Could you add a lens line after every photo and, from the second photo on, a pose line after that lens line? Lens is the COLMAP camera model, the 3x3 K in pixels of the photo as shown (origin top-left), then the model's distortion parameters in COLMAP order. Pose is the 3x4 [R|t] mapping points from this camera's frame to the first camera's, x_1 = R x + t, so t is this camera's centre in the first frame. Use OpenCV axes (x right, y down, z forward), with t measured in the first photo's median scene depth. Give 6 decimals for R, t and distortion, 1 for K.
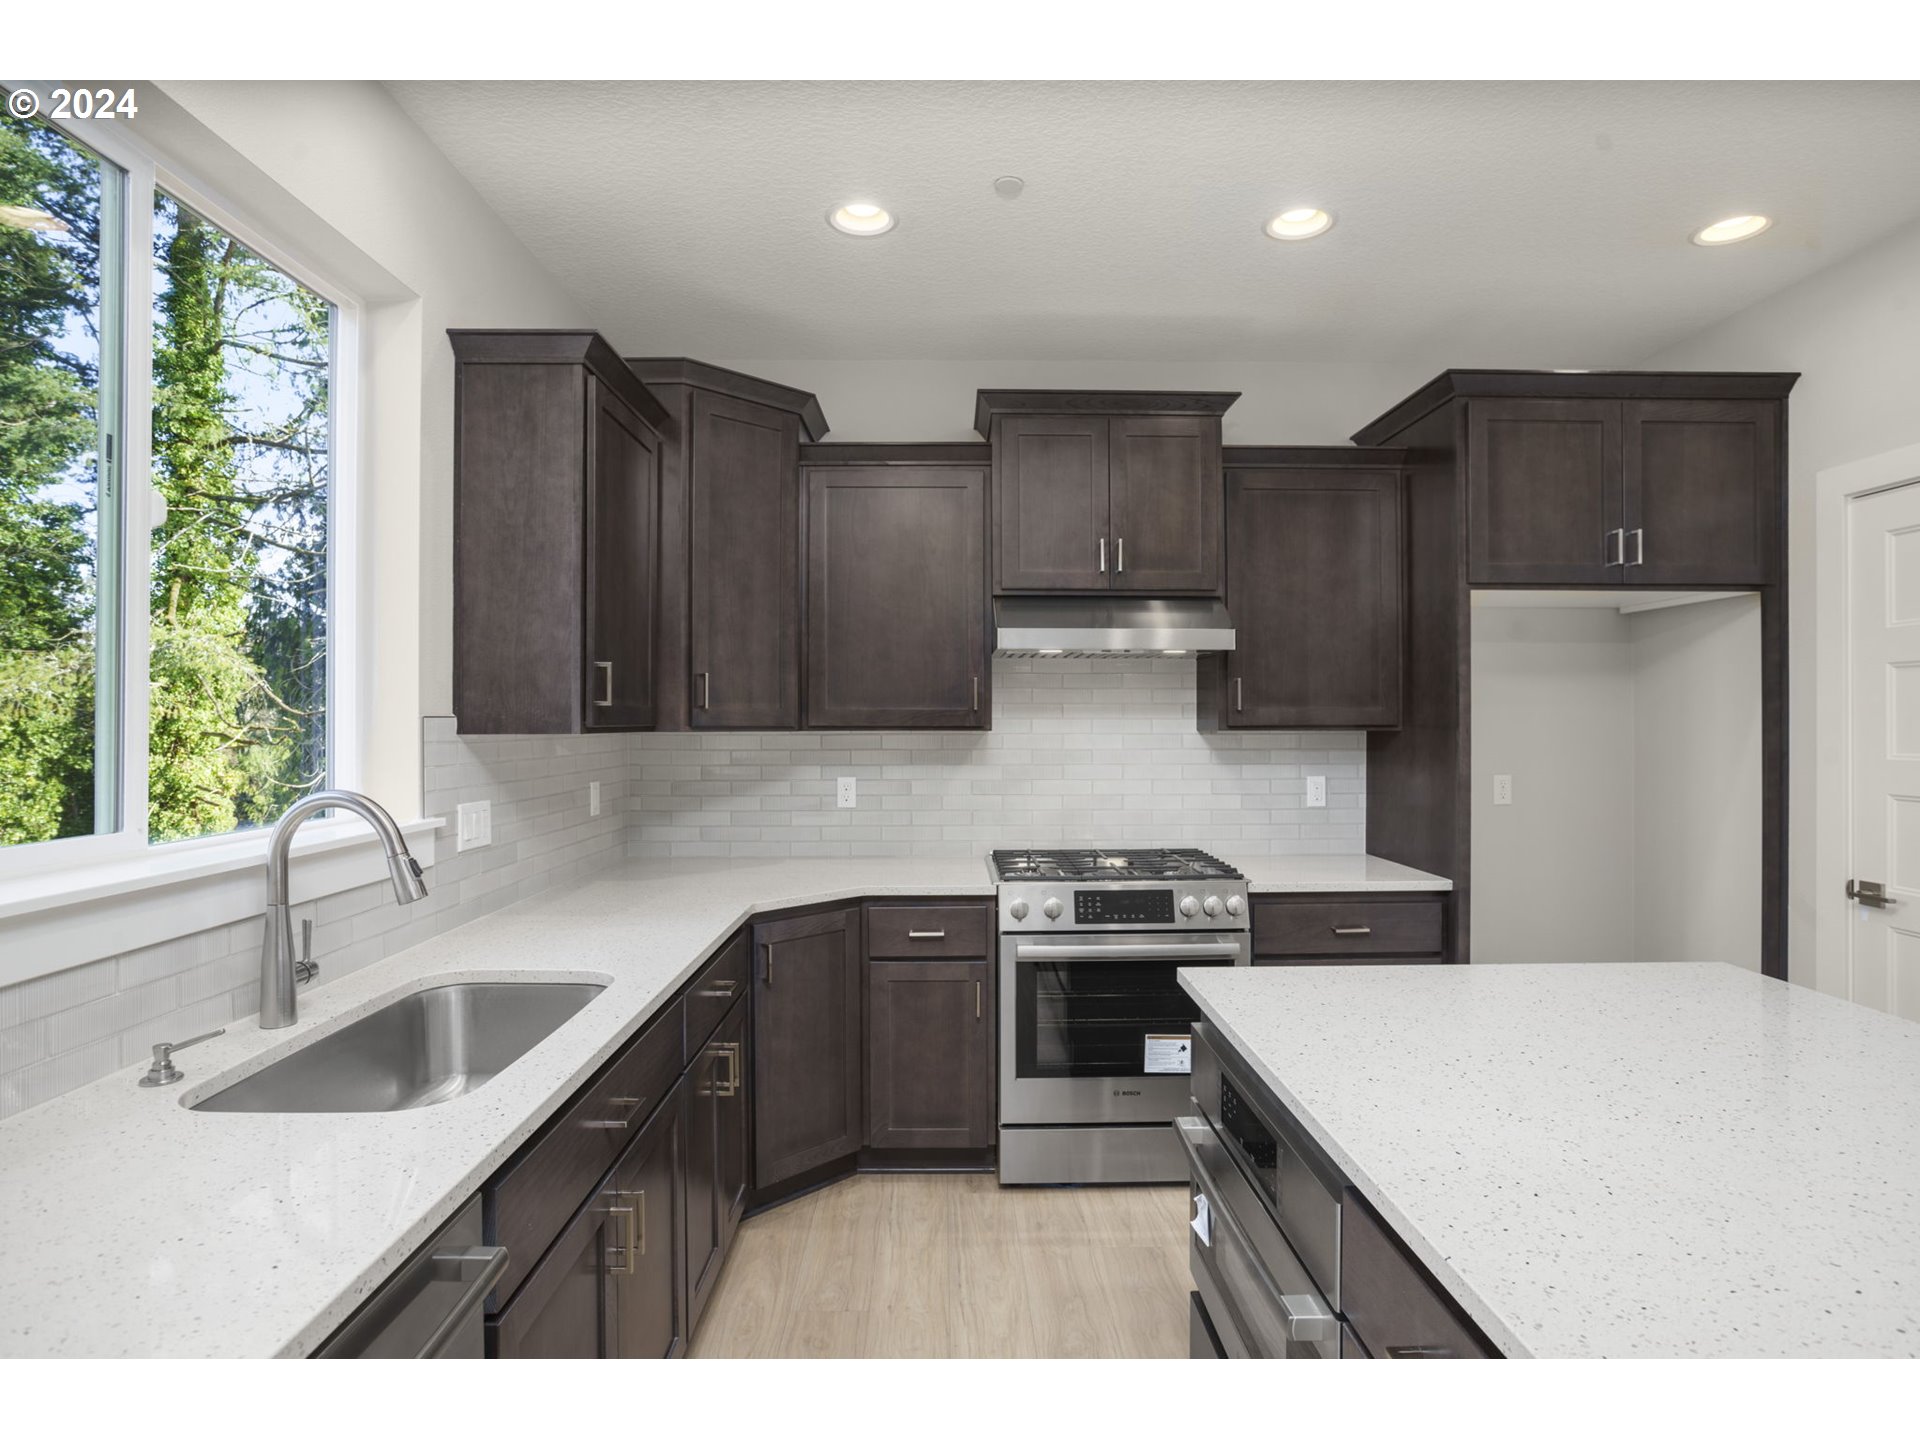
lens RADIAL K [[1040.9, 0, 978.5], [0, 1040.9, 719.5], [0, 0, 1]] dist [-0.033914, 0.001813]
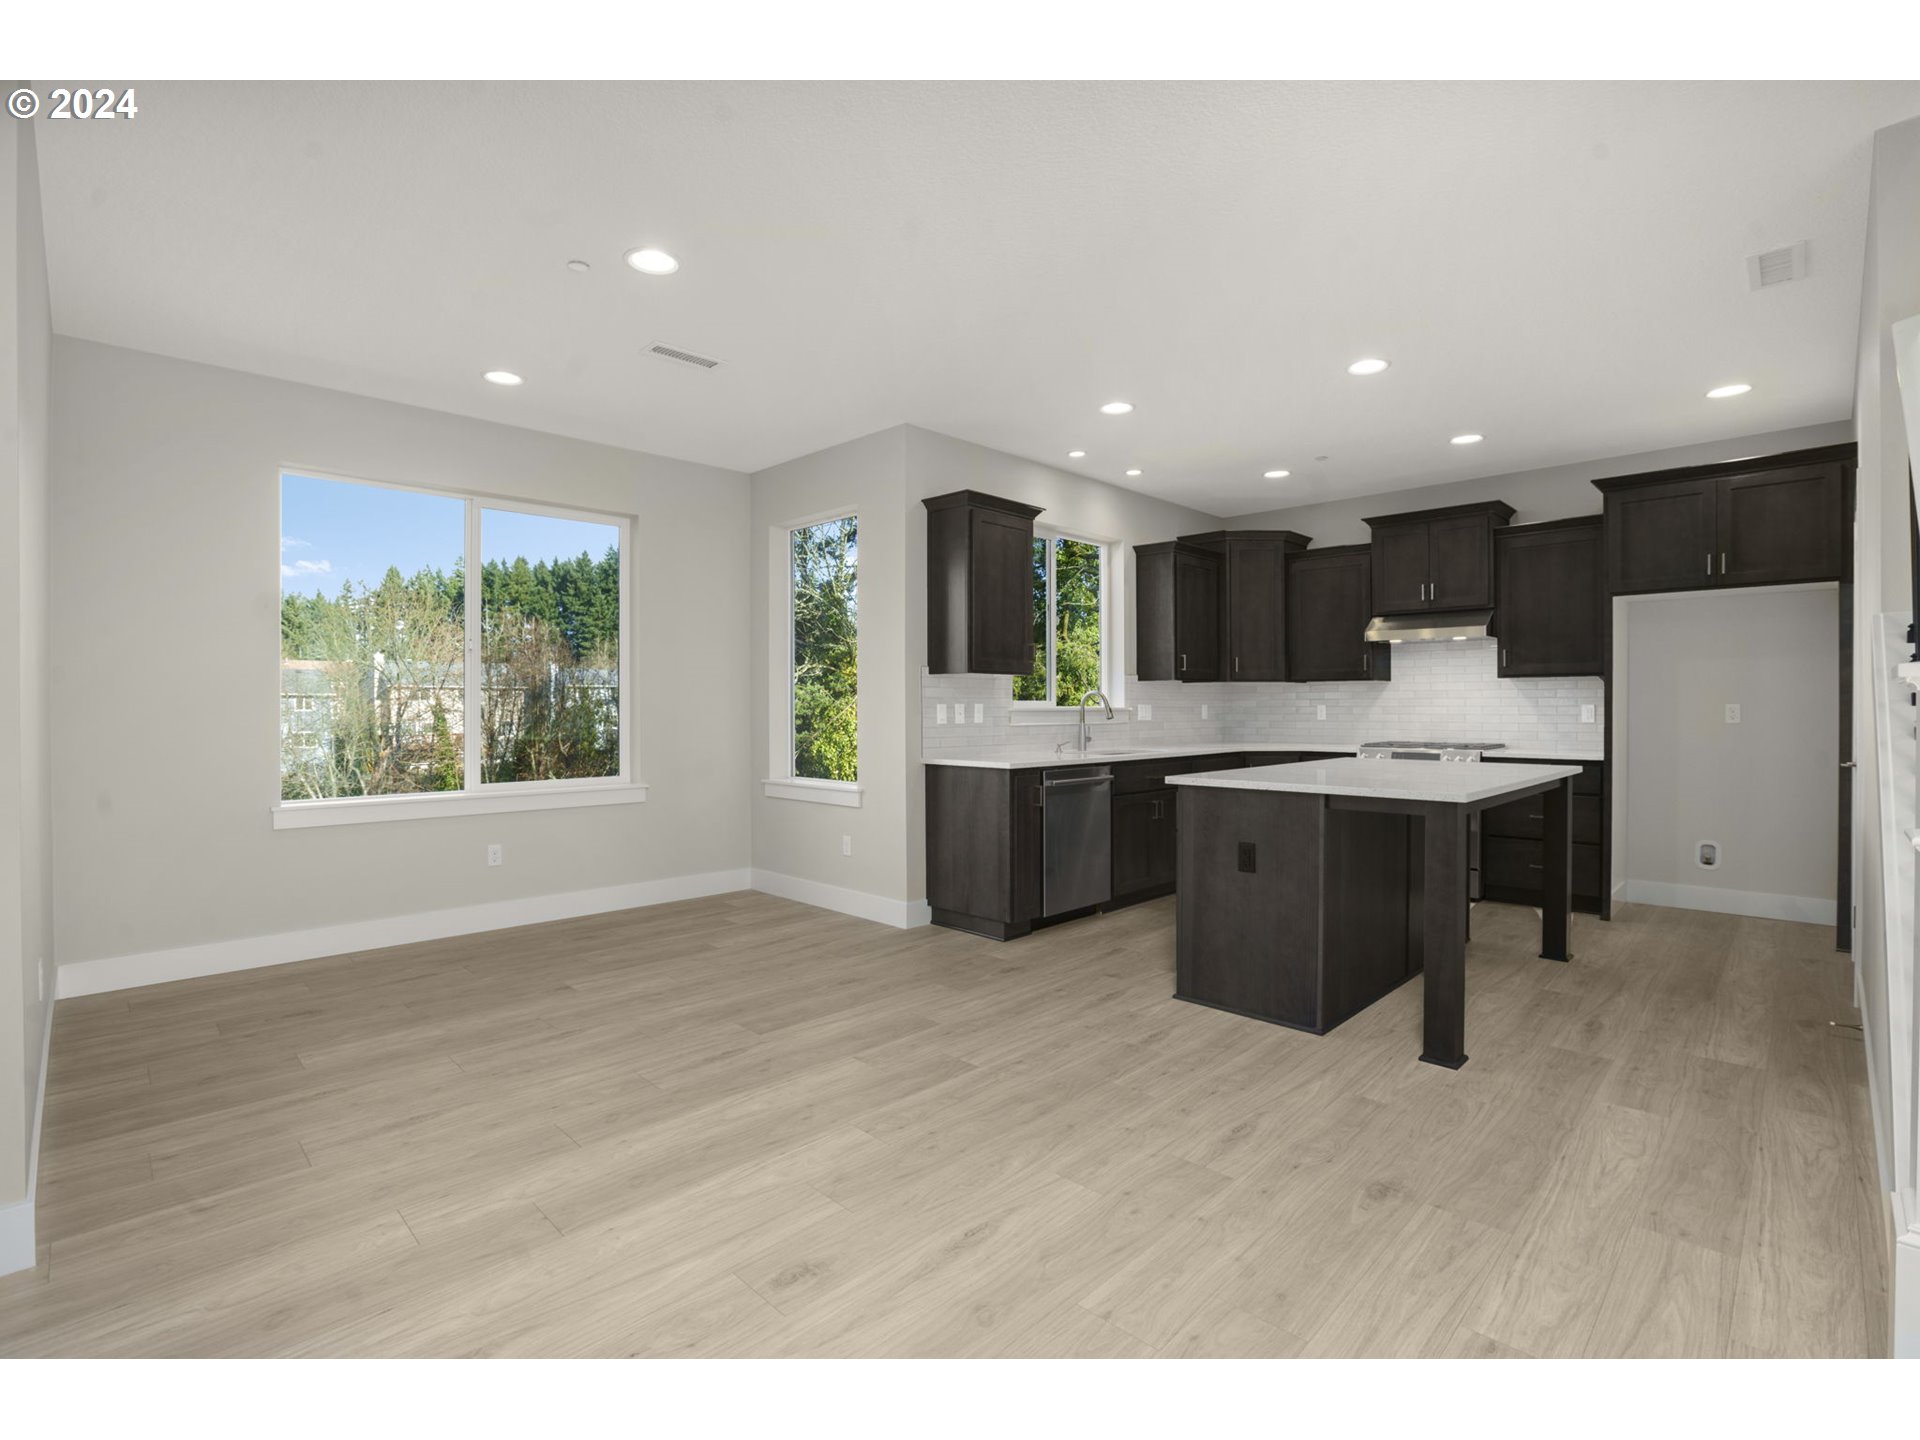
lens RADIAL K [[892.0, 0, 967.8], [0, 892.0, 706.8], [0, 0, 1]] dist [-0.019958, 0.001499]
pose [[0.711700, 0.001317, -0.702482, 0.754843], [0.002461, 0.999987, 0.004368, 0.059771], [0.702479, -0.004838, 0.711688, -0.932128]]
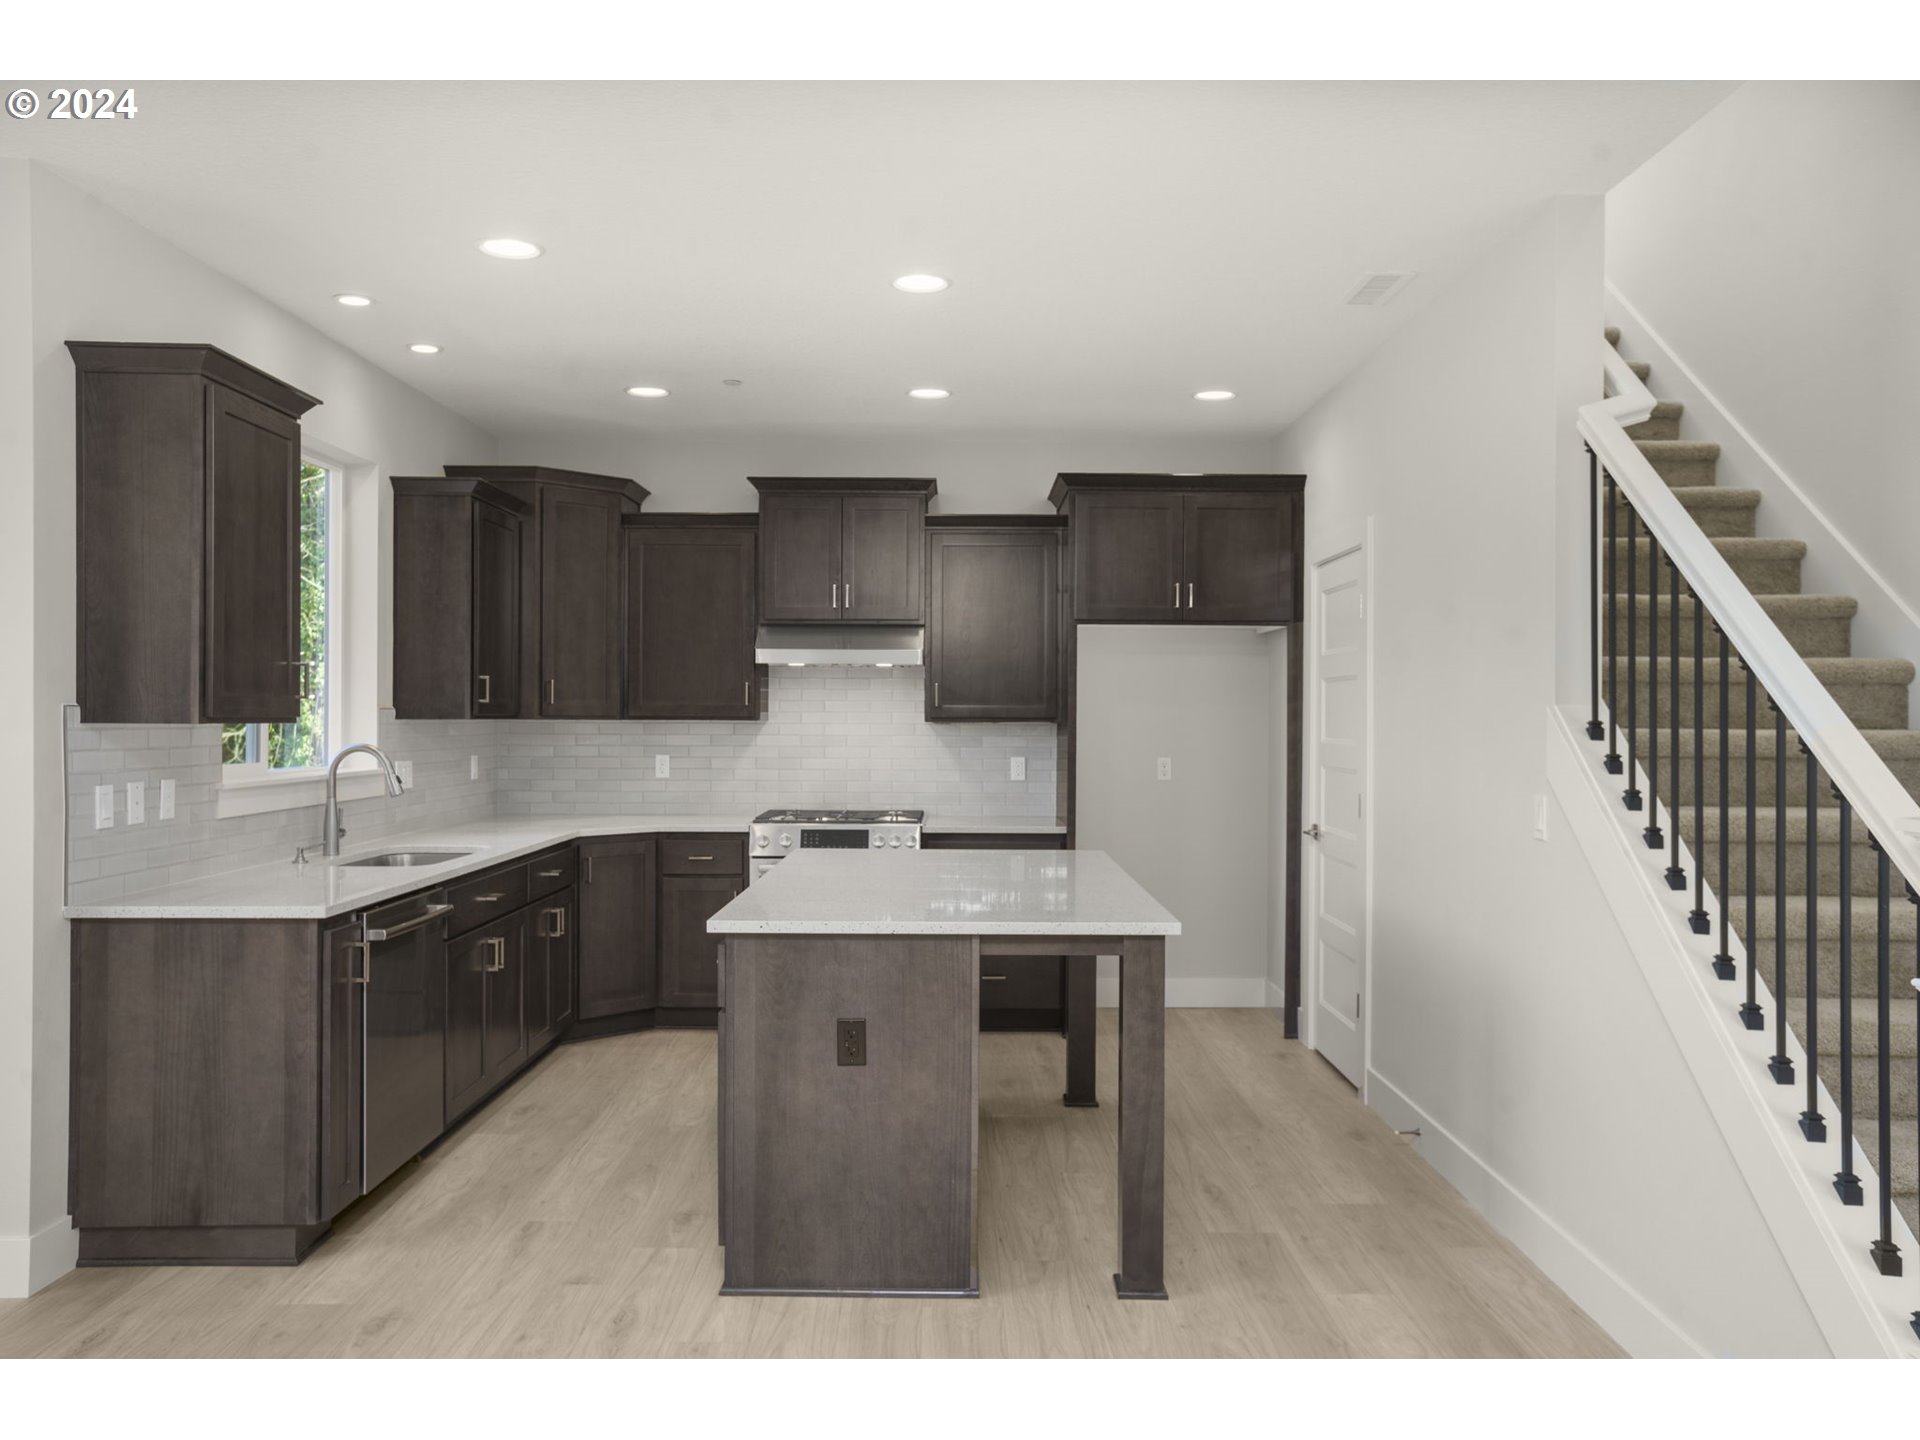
lens RADIAL K [[1437.0, 0, 958.3], [0, 1437.0, 715.7], [0, 0, 1]] dist [0.002849, 0.025154]
pose [[0.999863, 0.006108, -0.015404, 0.342415], [-0.006069, 0.999978, 0.002580, -0.002515], [0.015419, -0.002487, 0.999878, -1.020371]]
